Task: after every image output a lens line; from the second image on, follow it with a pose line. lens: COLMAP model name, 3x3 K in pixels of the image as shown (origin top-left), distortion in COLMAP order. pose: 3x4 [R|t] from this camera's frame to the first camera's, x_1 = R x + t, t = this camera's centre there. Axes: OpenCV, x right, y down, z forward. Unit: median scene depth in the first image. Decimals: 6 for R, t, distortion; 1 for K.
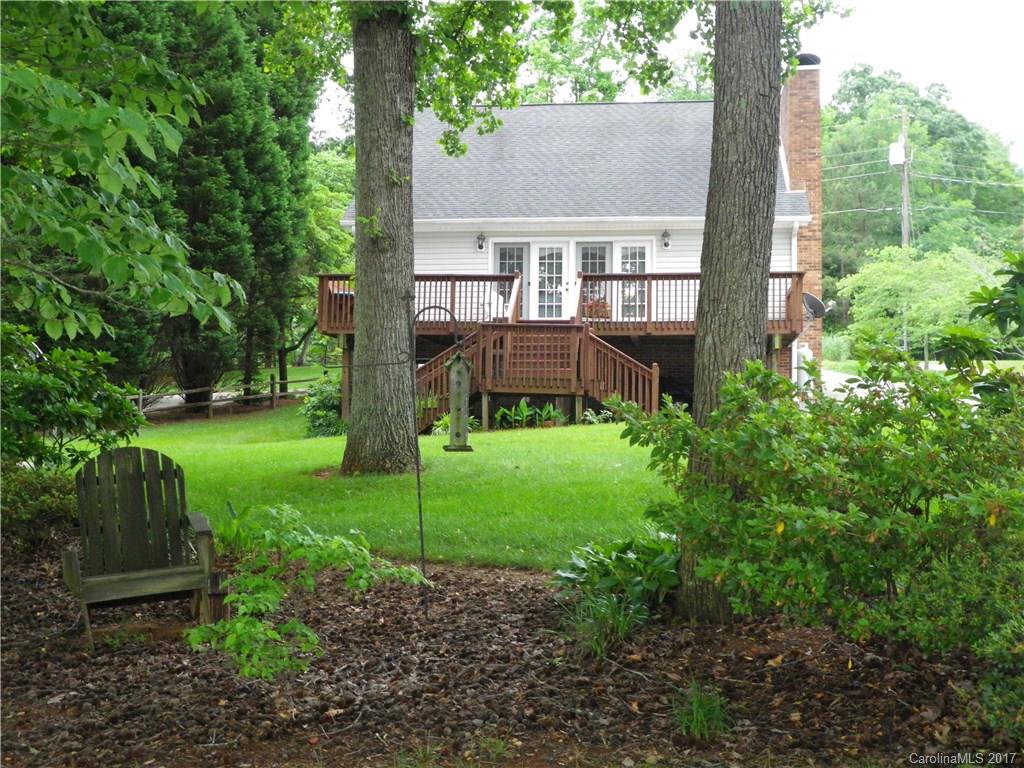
lens RADIAL K [[1185.3, 0, 512.0], [0, 1185.3, 384.0], [0, 0, 1]] dist [-0.003490, 0.012605]
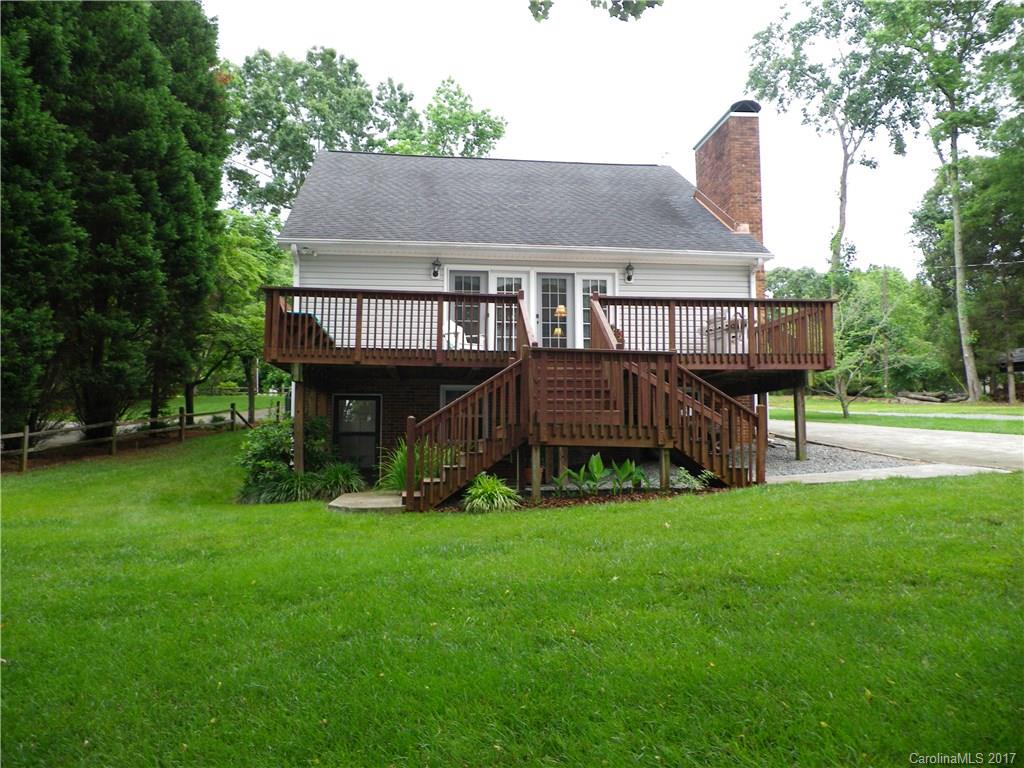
lens RADIAL K [[808.4, 0, 512.0], [0, 808.4, 384.0], [0, 0, 1]] dist [0.044850, -0.052987]
pose [[0.979219, 0.011585, 0.202477, -0.079517], [-0.004935, 0.999433, -0.033319, -0.007745], [-0.202748, 0.031627, 0.978720, 0.314309]]
